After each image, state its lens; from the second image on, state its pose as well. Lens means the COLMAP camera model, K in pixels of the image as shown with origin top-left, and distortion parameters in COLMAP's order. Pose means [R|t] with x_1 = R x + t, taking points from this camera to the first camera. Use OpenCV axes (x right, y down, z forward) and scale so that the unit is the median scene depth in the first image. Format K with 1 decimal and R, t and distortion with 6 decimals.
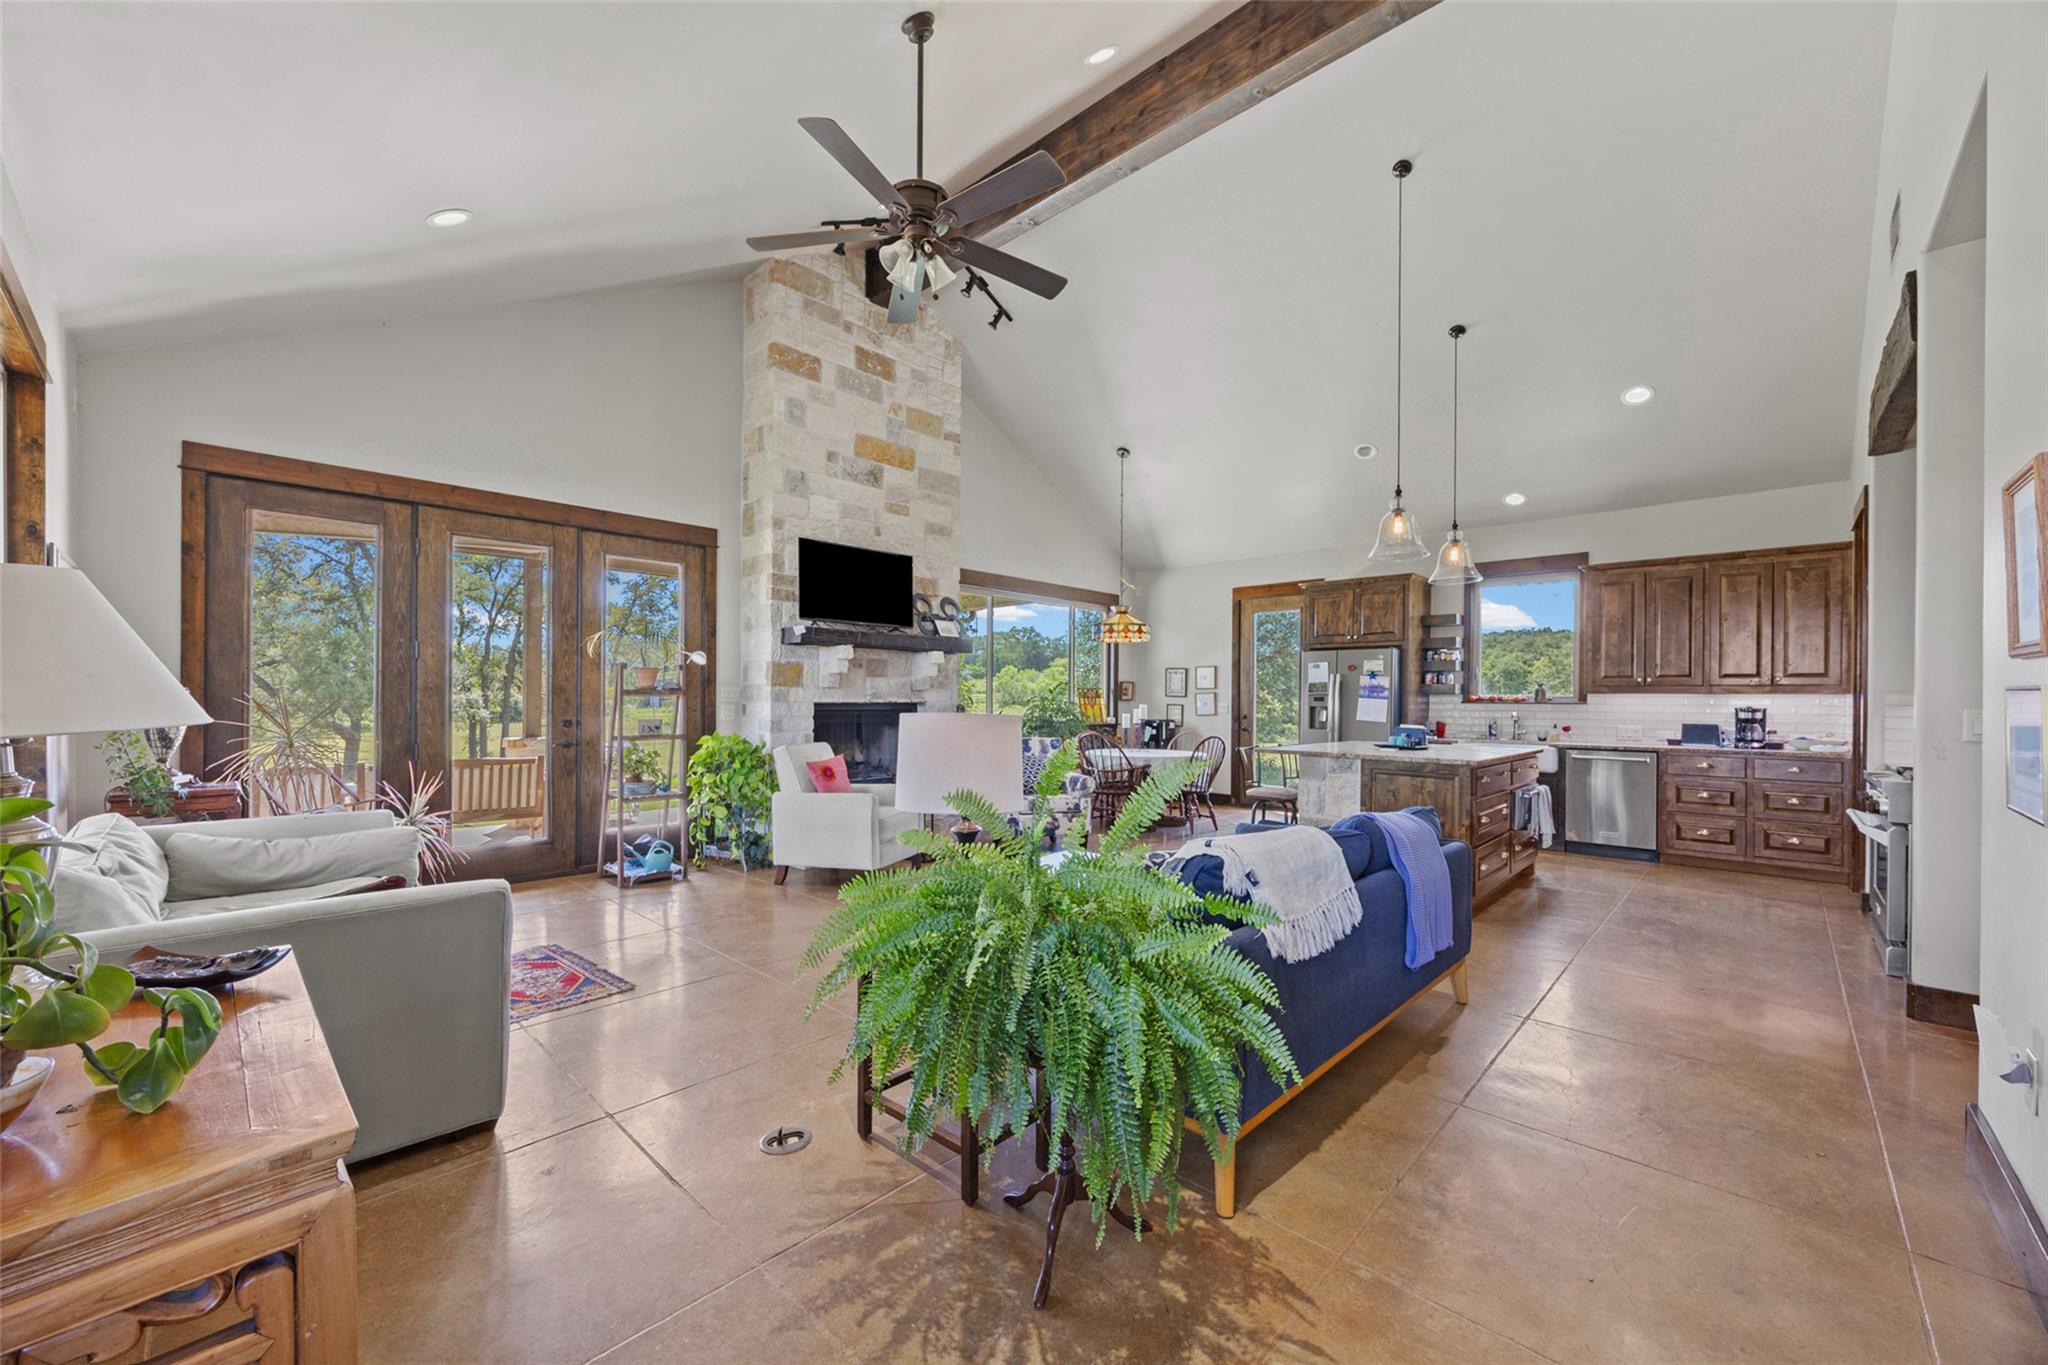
lens RADIAL K [[784.1, 0, 1027.5], [0, 784.1, 698.7], [0, 0, 1]] dist [-0.000255, -0.000197]
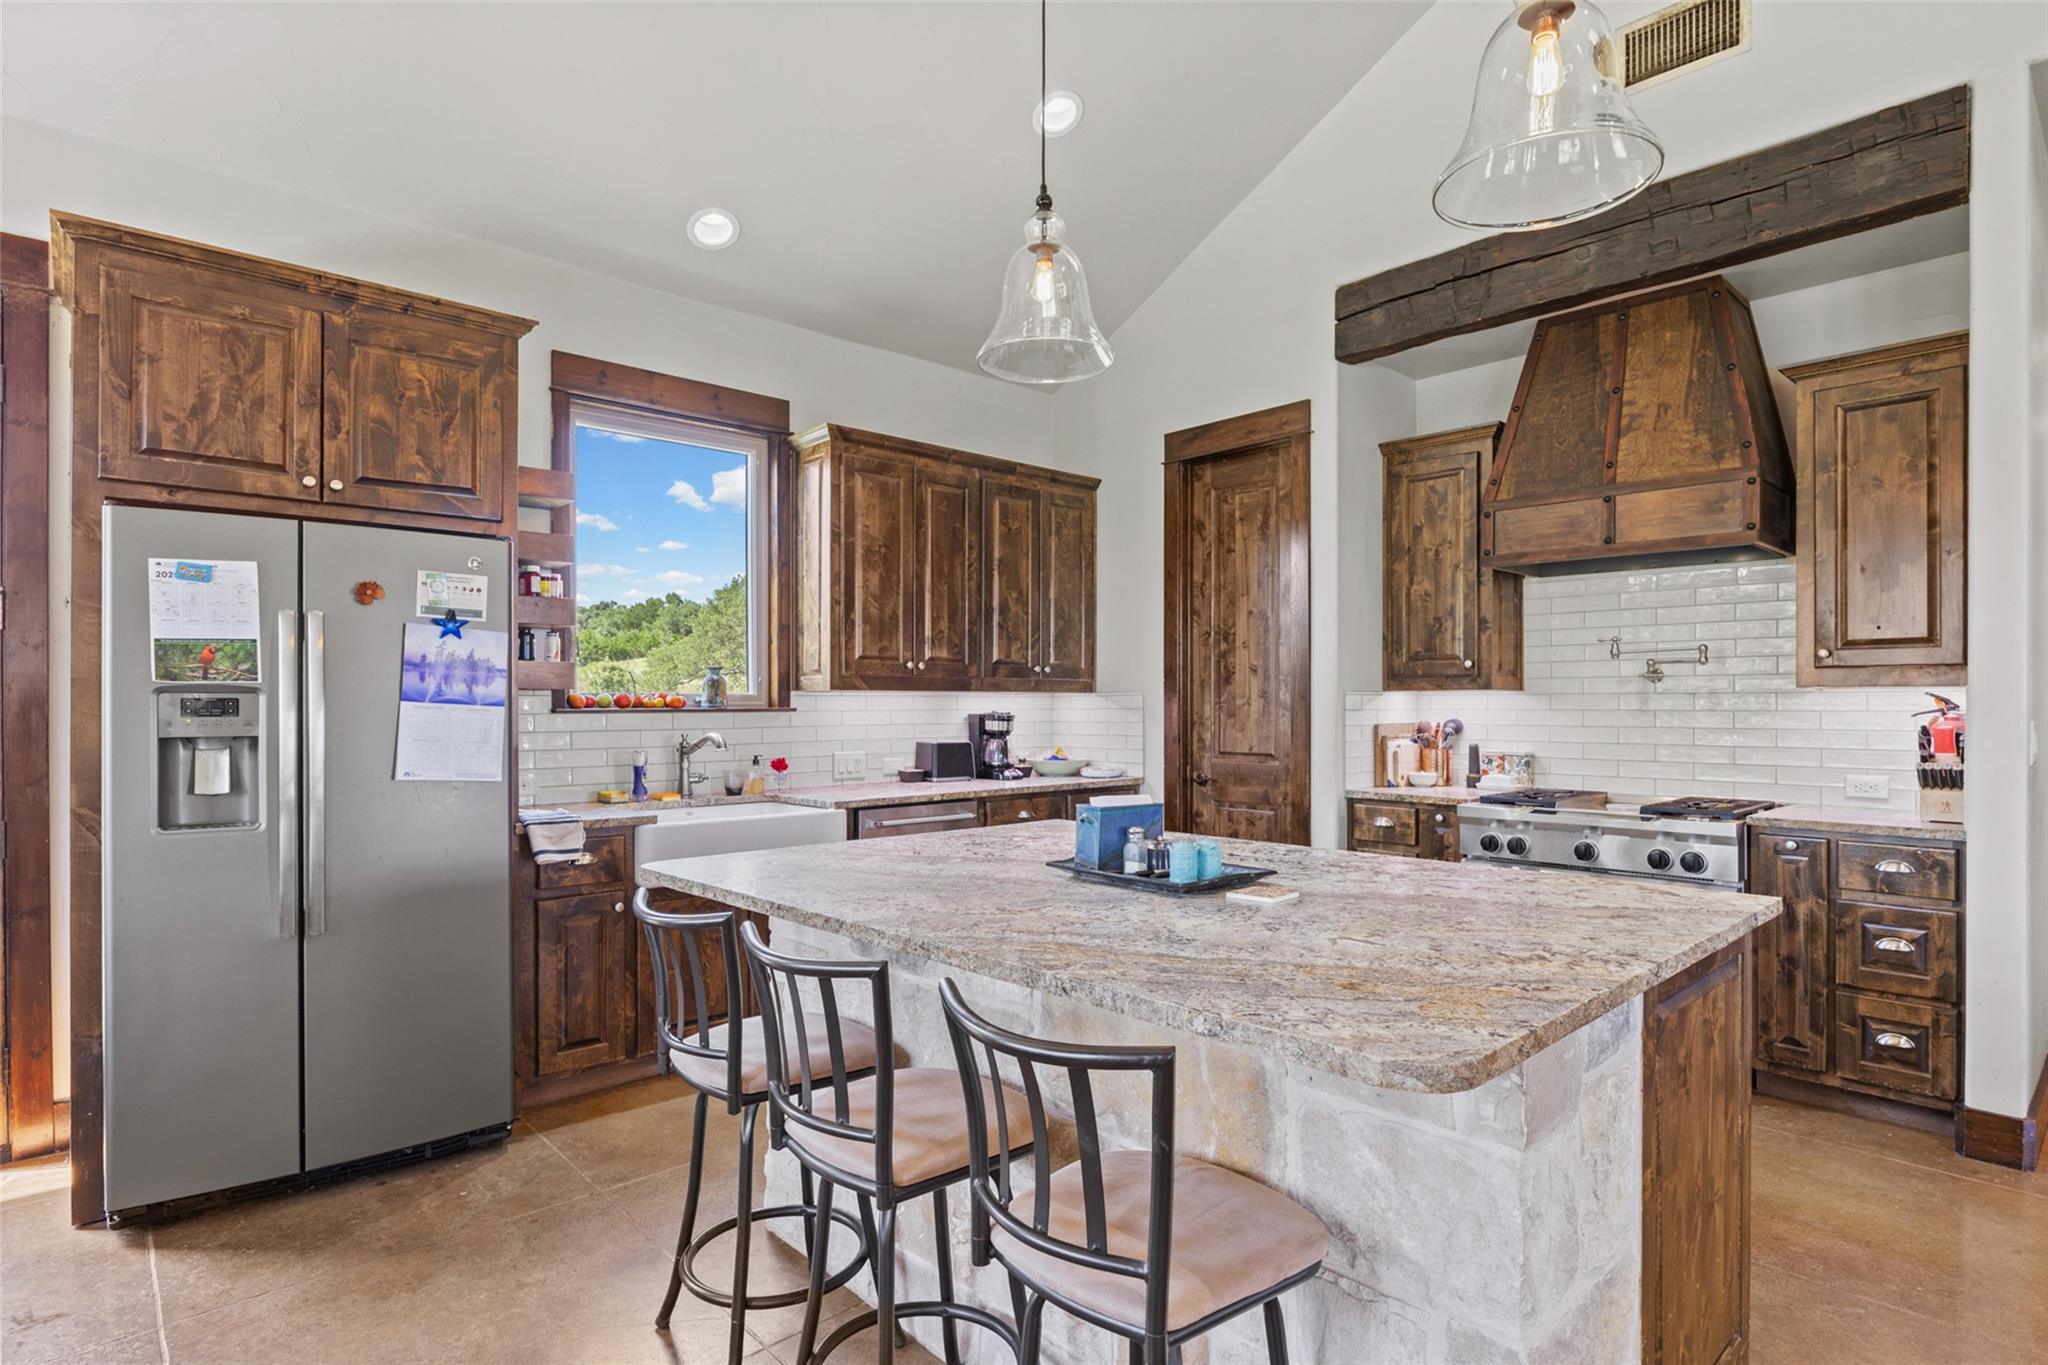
lens RADIAL K [[1061.8, 0, 1032.6], [0, 1061.8, 699.0], [0, 0, 1]] dist [-0.001915, -0.000462]
pose [[0.062983, -0.006031, 0.997996, 0.067632], [-0.000976, 0.999981, 0.006105, -0.005446], [-0.998014, -0.001359, 0.062975, 0.888631]]
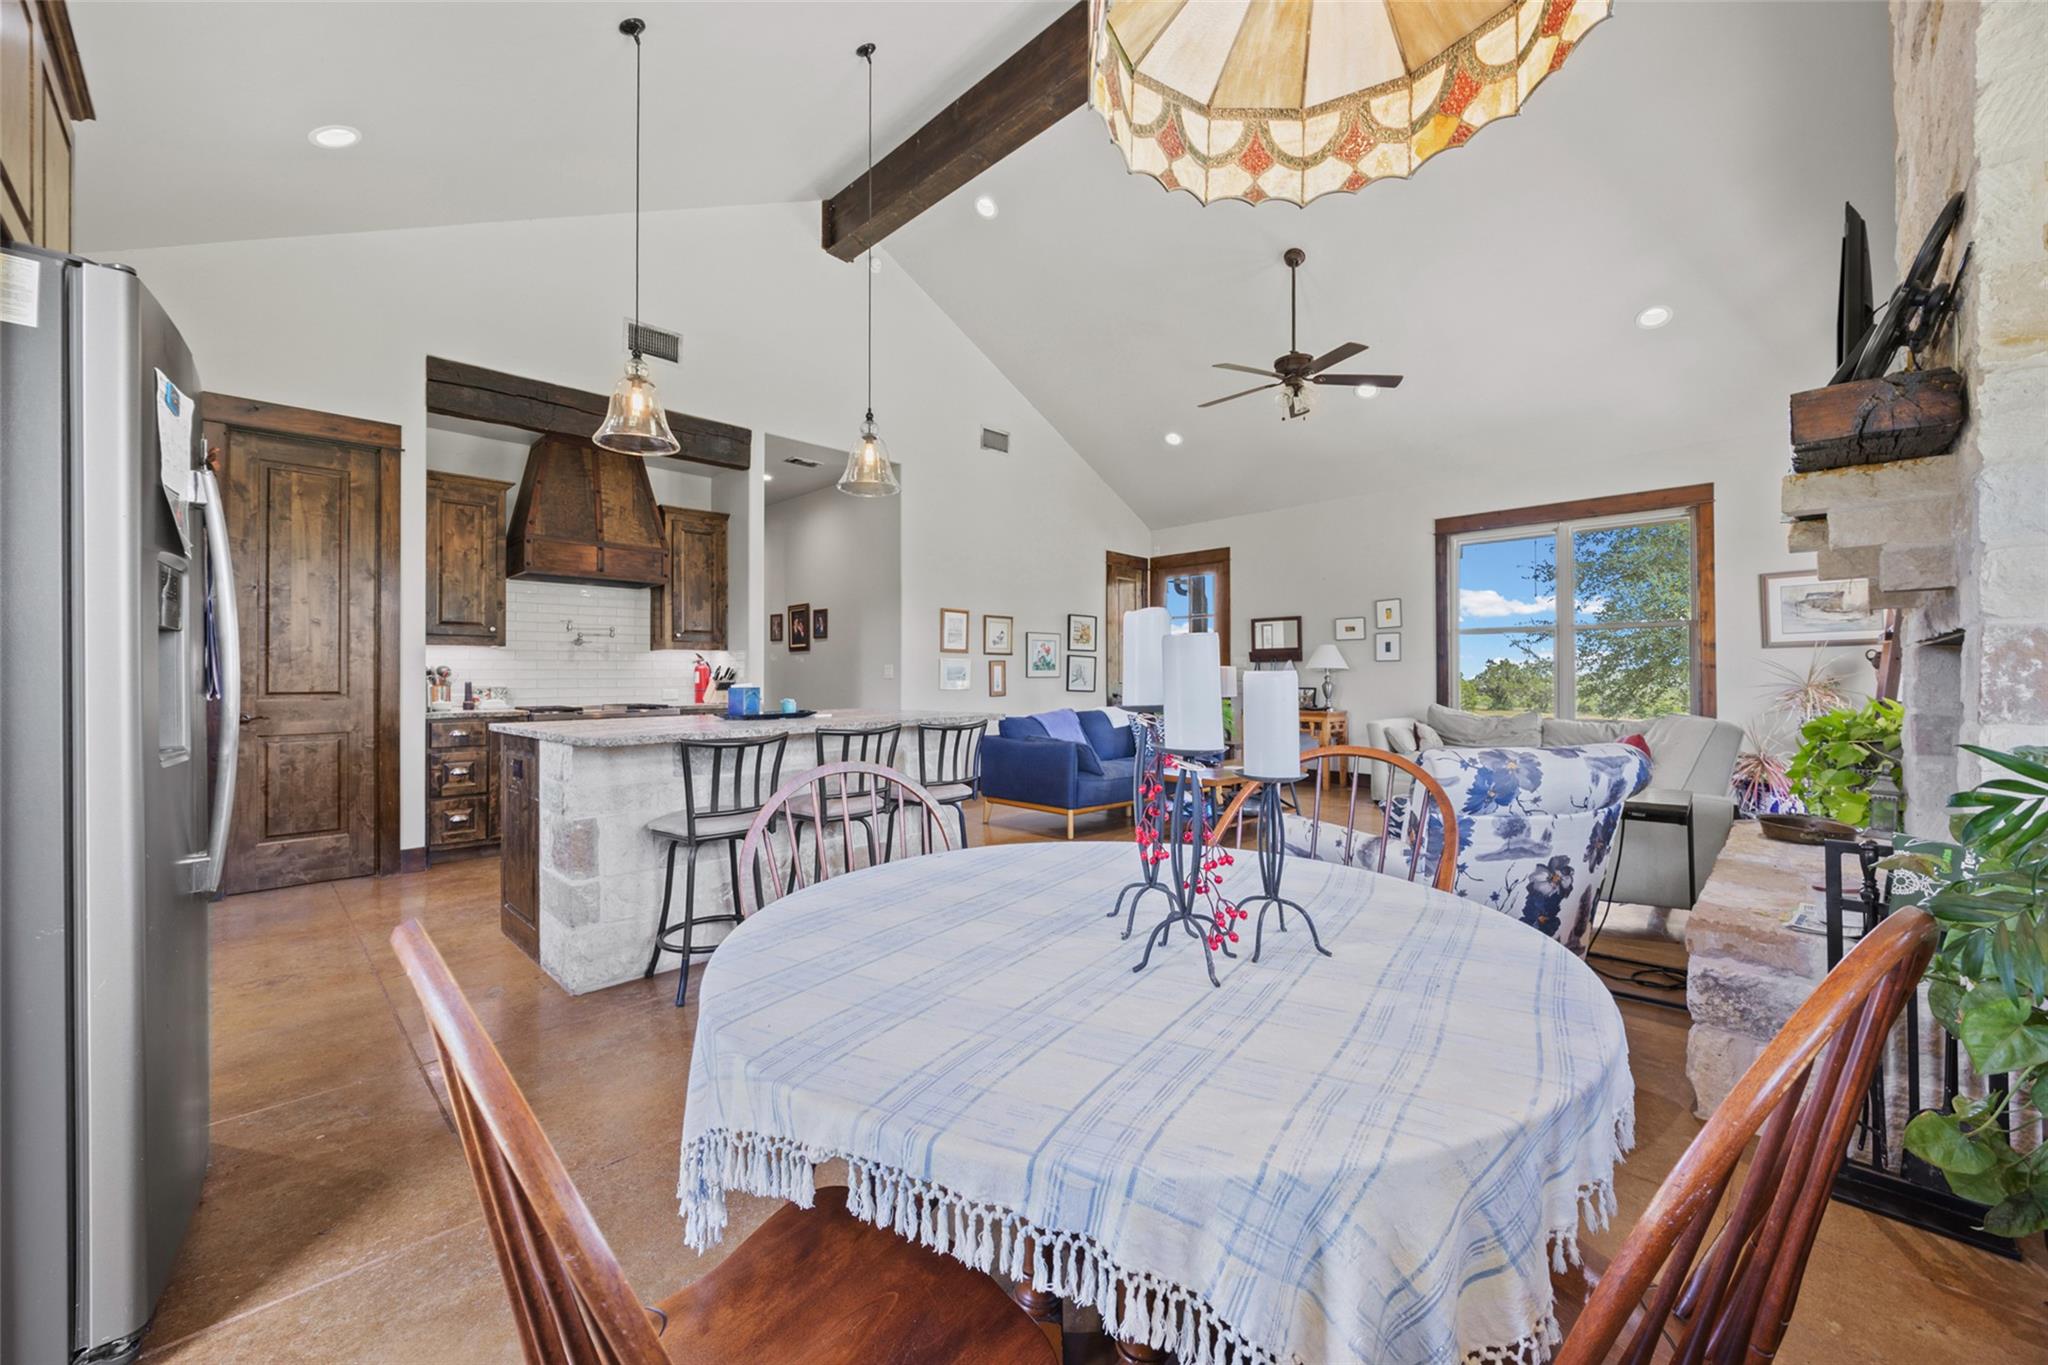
lens RADIAL K [[784.1, 0, 1024.5], [0, 784.1, 674.0], [0, 0, 1]] dist [-0.000255, -0.000197]
pose [[-0.999807, -0.003385, 0.019376, 0.213652], [-0.003494, 0.999978, -0.005565, 0.024546], [-0.019357, -0.005632, -0.999797, 1.451522]]
